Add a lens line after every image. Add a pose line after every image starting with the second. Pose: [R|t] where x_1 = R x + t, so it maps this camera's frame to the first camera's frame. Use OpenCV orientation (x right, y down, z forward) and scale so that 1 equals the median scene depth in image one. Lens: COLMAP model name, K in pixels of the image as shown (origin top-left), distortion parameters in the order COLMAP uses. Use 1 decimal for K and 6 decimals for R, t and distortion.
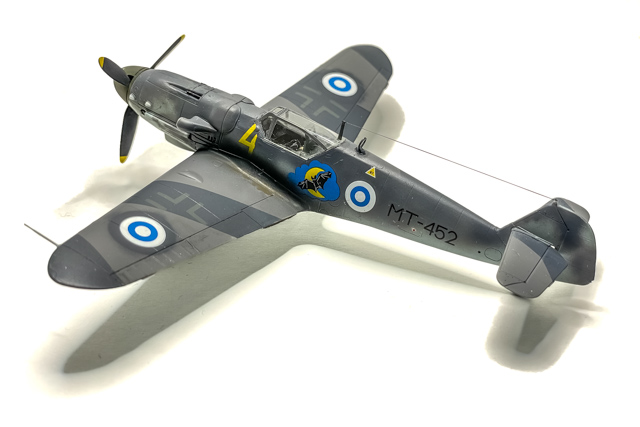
lens RADIAL K [[1054.6, 0, 320.0], [0, 1054.6, 213.5], [0, 0, 1]] dist [-0.002756, 0.017667]
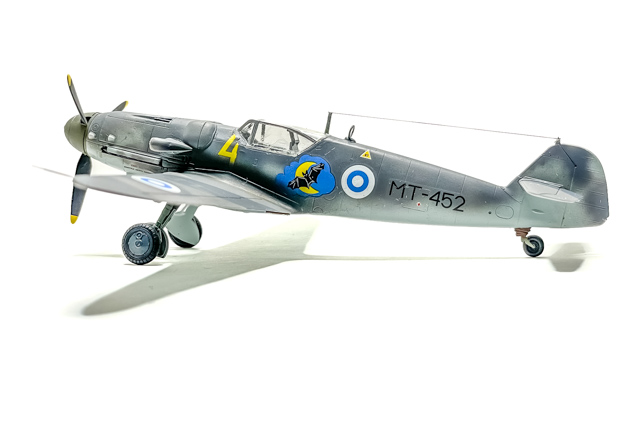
lens RADIAL K [[1054.6, 0, 320.0], [0, 1054.6, 213.5], [0, 0, 1]] dist [-0.002756, 0.017667]
pose [[0.963829, -0.060939, 0.259462, -0.246534], [0.158984, 0.912799, -0.376193, 0.366656], [-0.213912, 0.403836, 0.889471, 0.151551]]
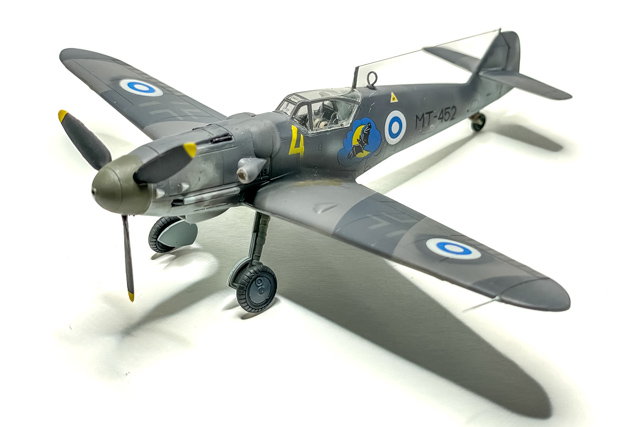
lens RADIAL K [[1054.6, 0, 320.0], [0, 1054.6, 213.5], [0, 0, 1]] dist [-0.002756, 0.017667]
pose [[0.275625, -0.514802, 0.811794, -0.786451], [0.502485, 0.797099, 0.334876, -0.304262], [-0.819475, 0.315614, 0.478380, 0.614743]]
